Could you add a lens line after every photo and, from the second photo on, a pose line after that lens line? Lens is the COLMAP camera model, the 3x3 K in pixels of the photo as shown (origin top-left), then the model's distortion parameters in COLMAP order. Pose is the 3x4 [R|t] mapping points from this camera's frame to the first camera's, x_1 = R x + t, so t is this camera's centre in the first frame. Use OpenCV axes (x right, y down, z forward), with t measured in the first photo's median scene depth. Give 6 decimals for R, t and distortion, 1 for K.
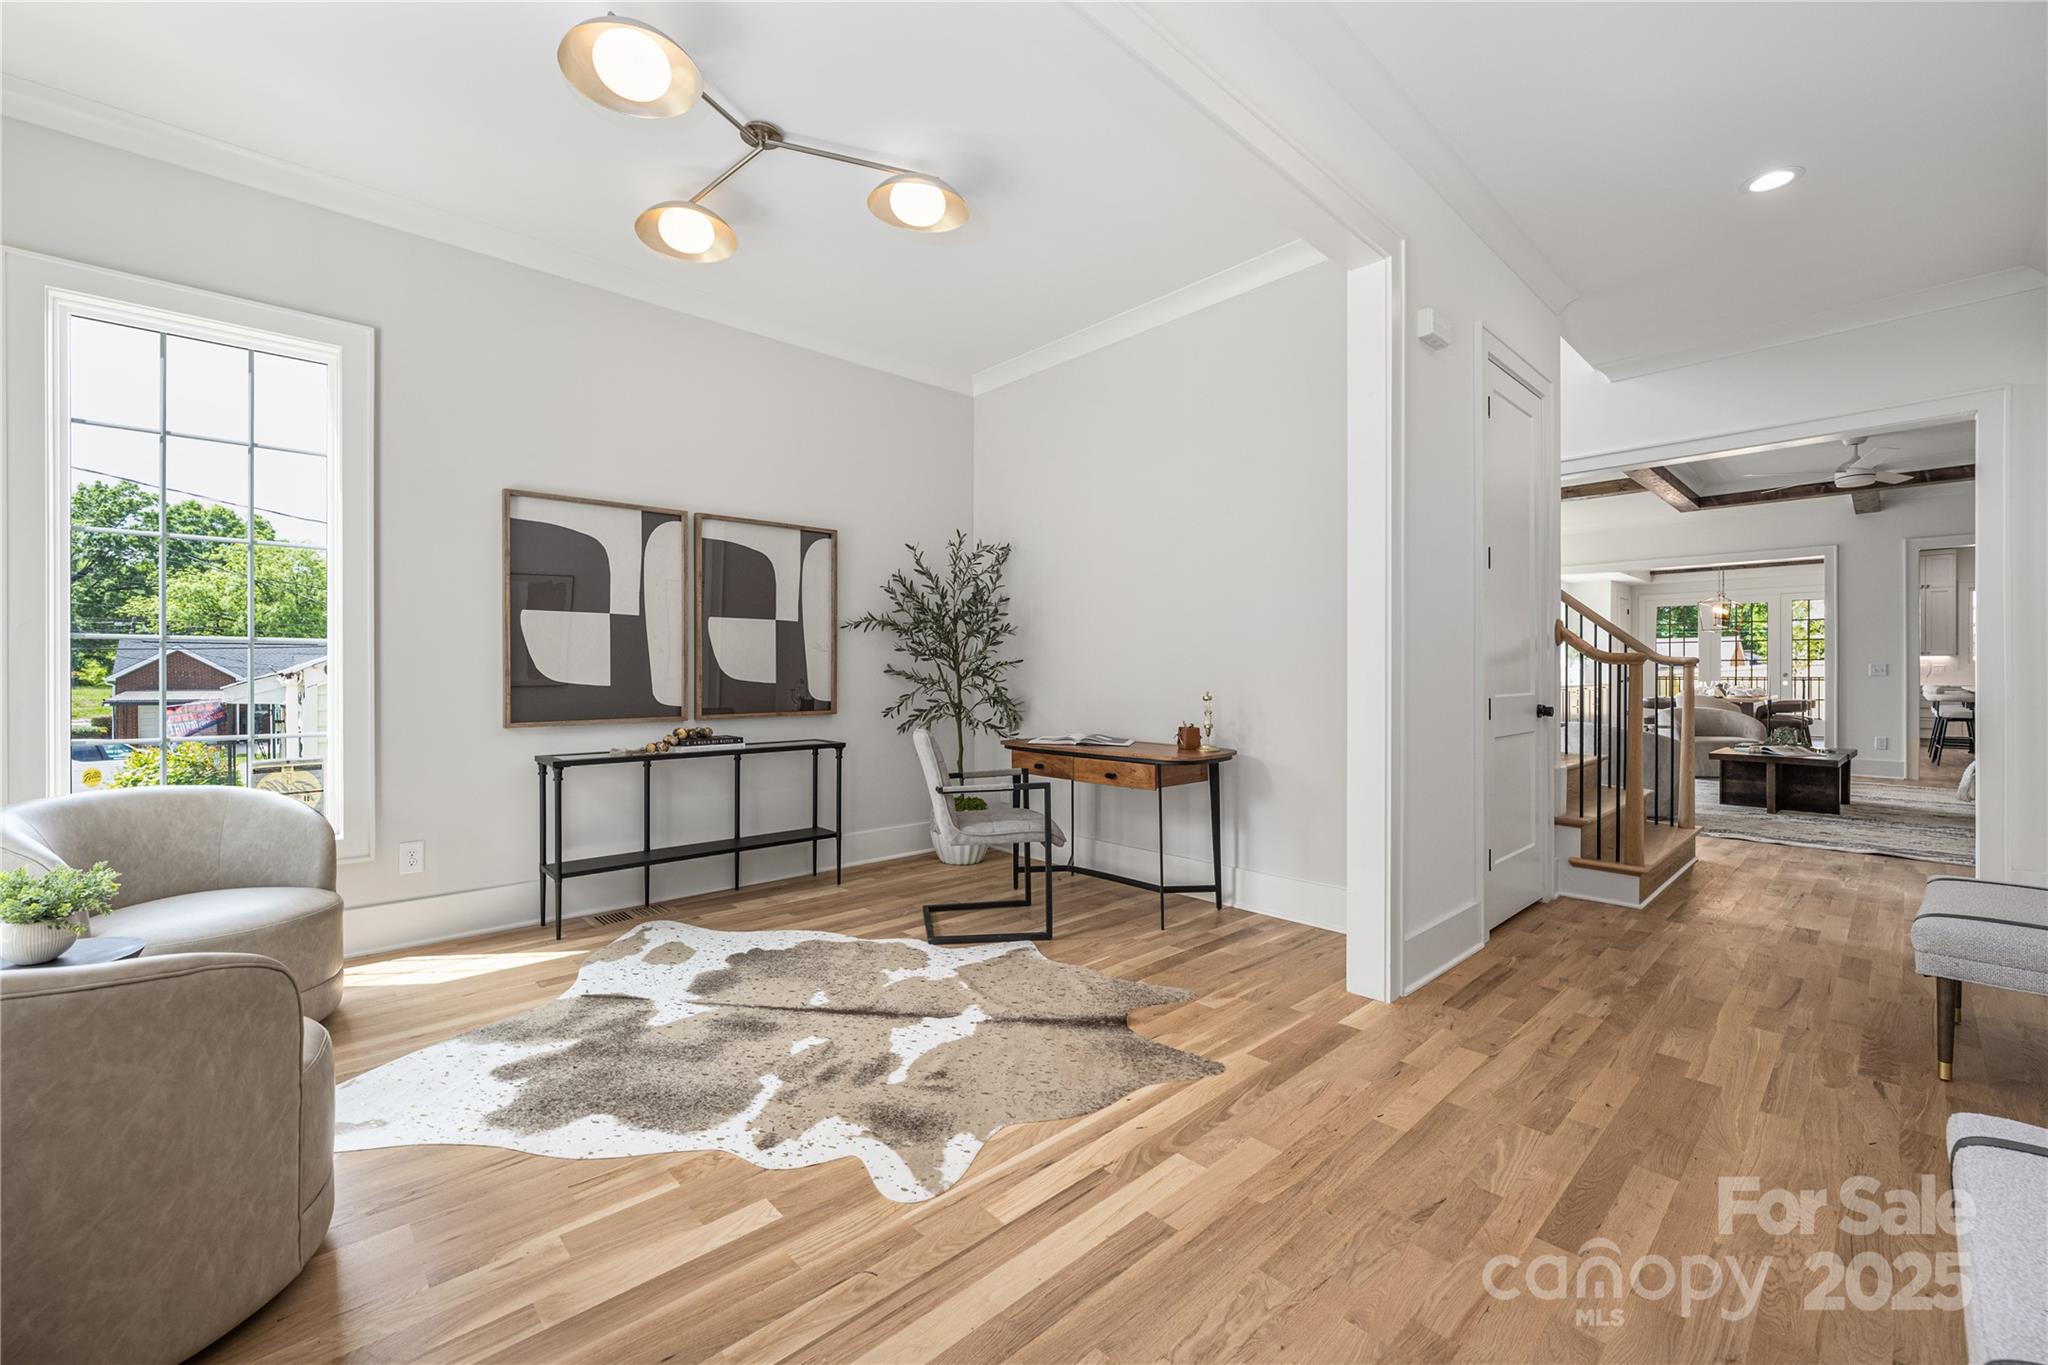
lens RADIAL K [[826.3, 0, 1016.7], [0, 826.3, 678.7], [0, 0, 1]] dist [-0.000647, -0.000074]
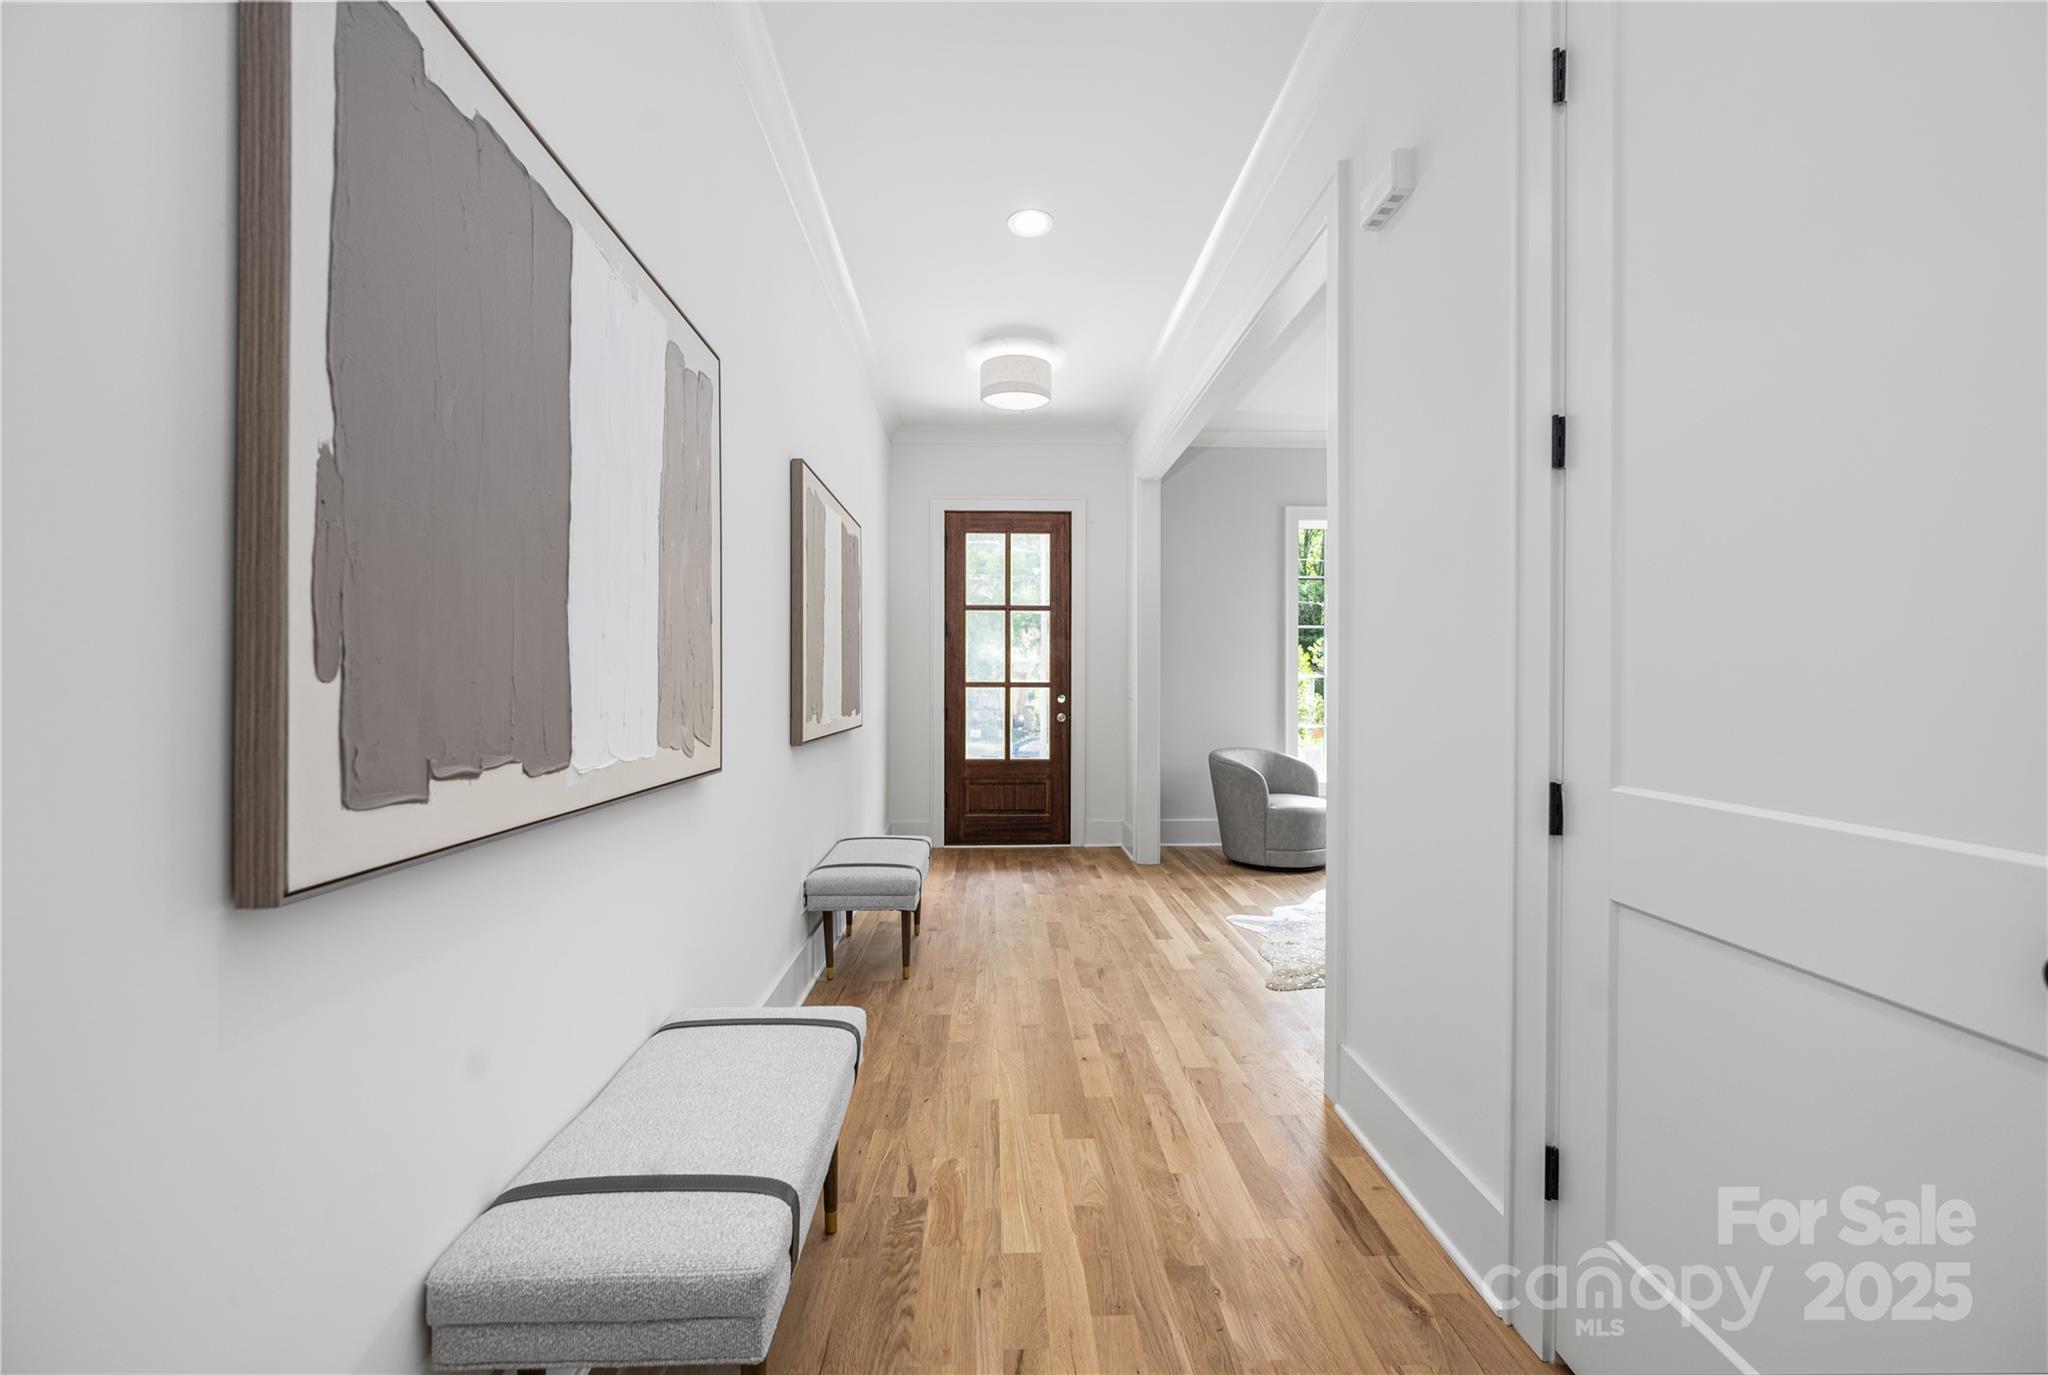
lens RADIAL K [[826.6, 0, 1027.2], [0, 826.6, 691.2], [0, 0, 1]] dist [-0.003035, -0.000224]
pose [[-0.645005, 0.005765, -0.764156, 1.035206], [-0.007728, 0.999871, 0.014067, -0.022772], [0.764139, 0.014979, -0.644878, 1.046295]]
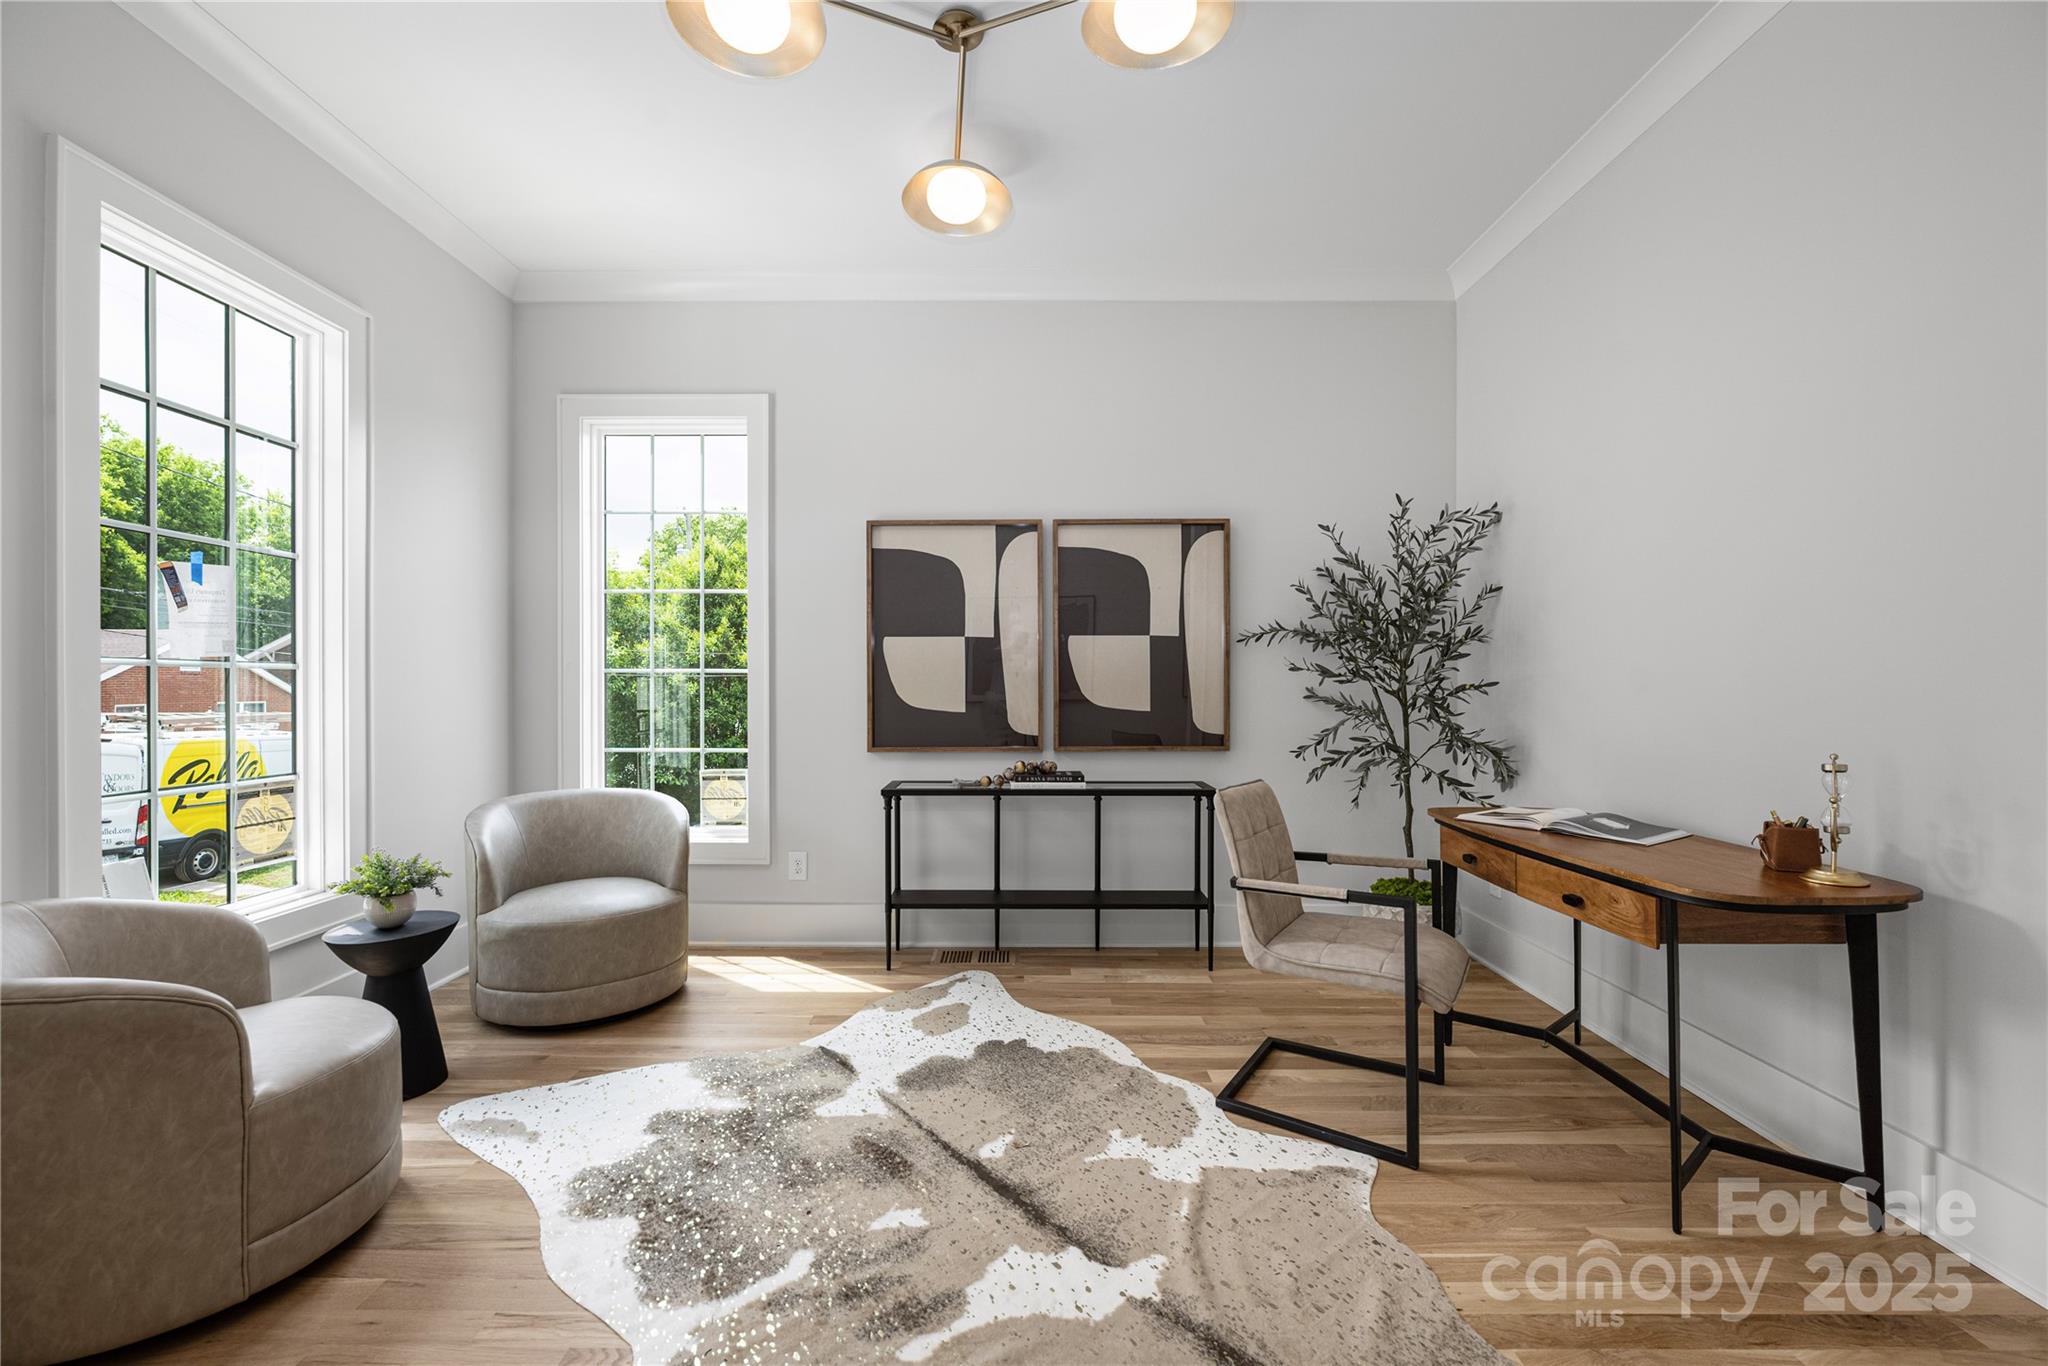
lens RADIAL K [[822.5, 0, 1021.4], [0, 822.5, 688.2], [0, 0, 1]] dist [-0.004010, -0.000303]
pose [[0.735357, 0.002873, -0.677674, 0.225680], [-0.005866, 0.999981, -0.002125, -0.019392], [0.677655, 0.005538, 0.735359, 0.383047]]
